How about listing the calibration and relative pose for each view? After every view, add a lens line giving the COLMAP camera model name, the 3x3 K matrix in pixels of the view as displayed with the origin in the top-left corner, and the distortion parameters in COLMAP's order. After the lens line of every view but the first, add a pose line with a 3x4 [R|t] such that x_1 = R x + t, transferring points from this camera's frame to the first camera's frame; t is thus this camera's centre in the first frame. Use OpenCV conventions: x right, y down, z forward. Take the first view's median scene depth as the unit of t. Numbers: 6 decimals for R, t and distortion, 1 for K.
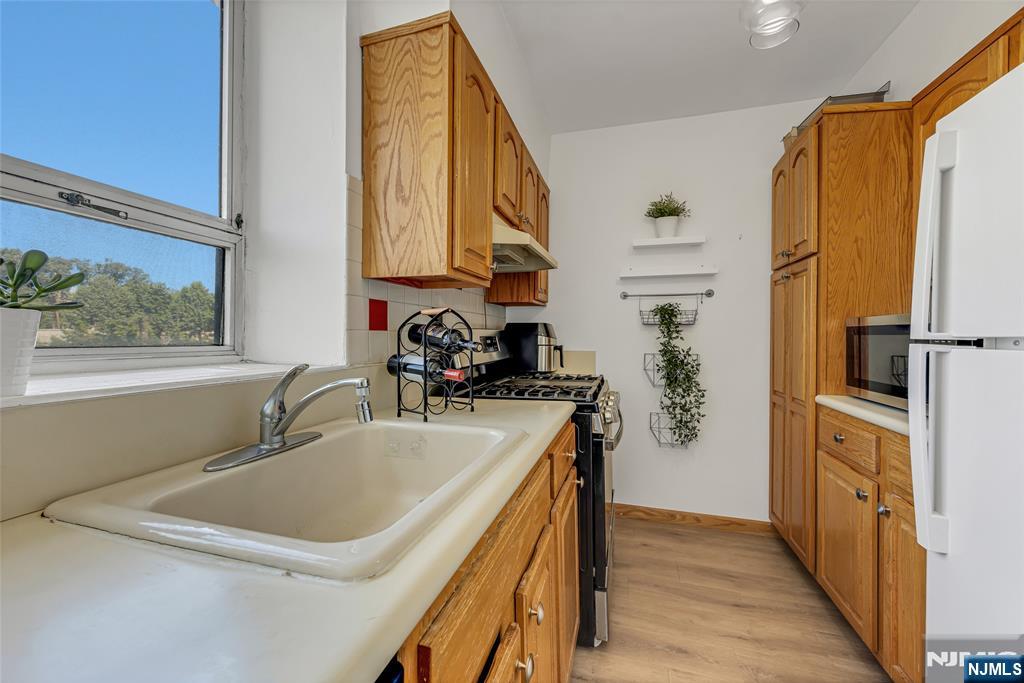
lens RADIAL K [[394.4, 0, 511.2], [0, 394.4, 335.8], [0, 0, 1]] dist [-0.003090, -0.000138]
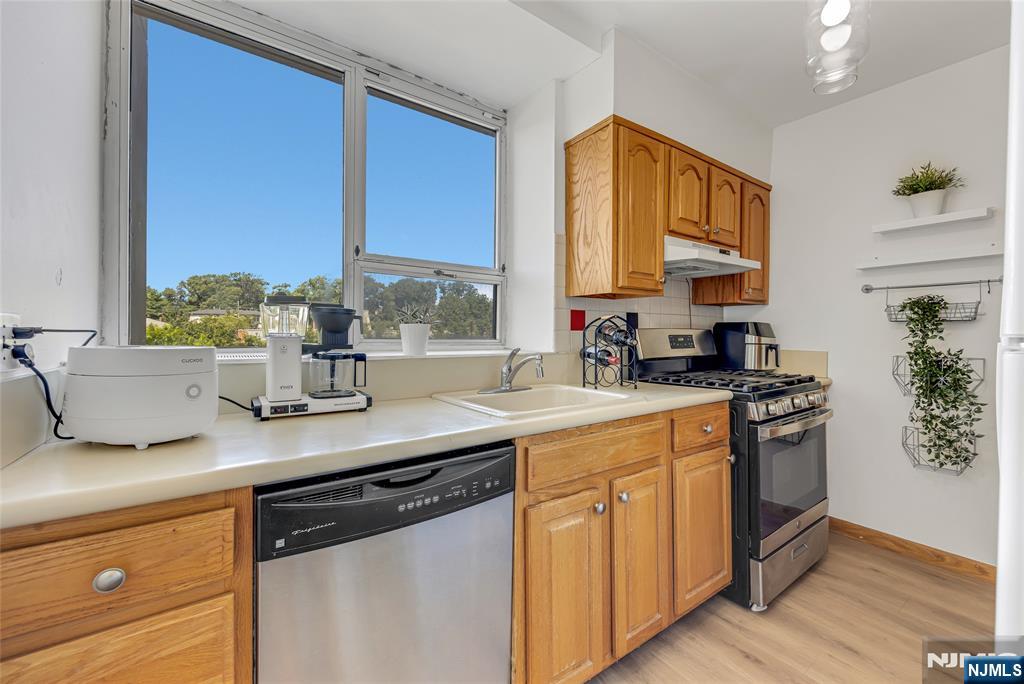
lens RADIAL K [[408.4, 0, 512.9], [0, 408.4, 331.0], [0, 0, 1]] dist [0.000103, 0.000165]
pose [[0.791666, -0.004208, -0.610939, 0.389220], [-0.002367, 0.999948, -0.009954, 0.003844], [0.610949, 0.009326, 0.791615, -0.354062]]
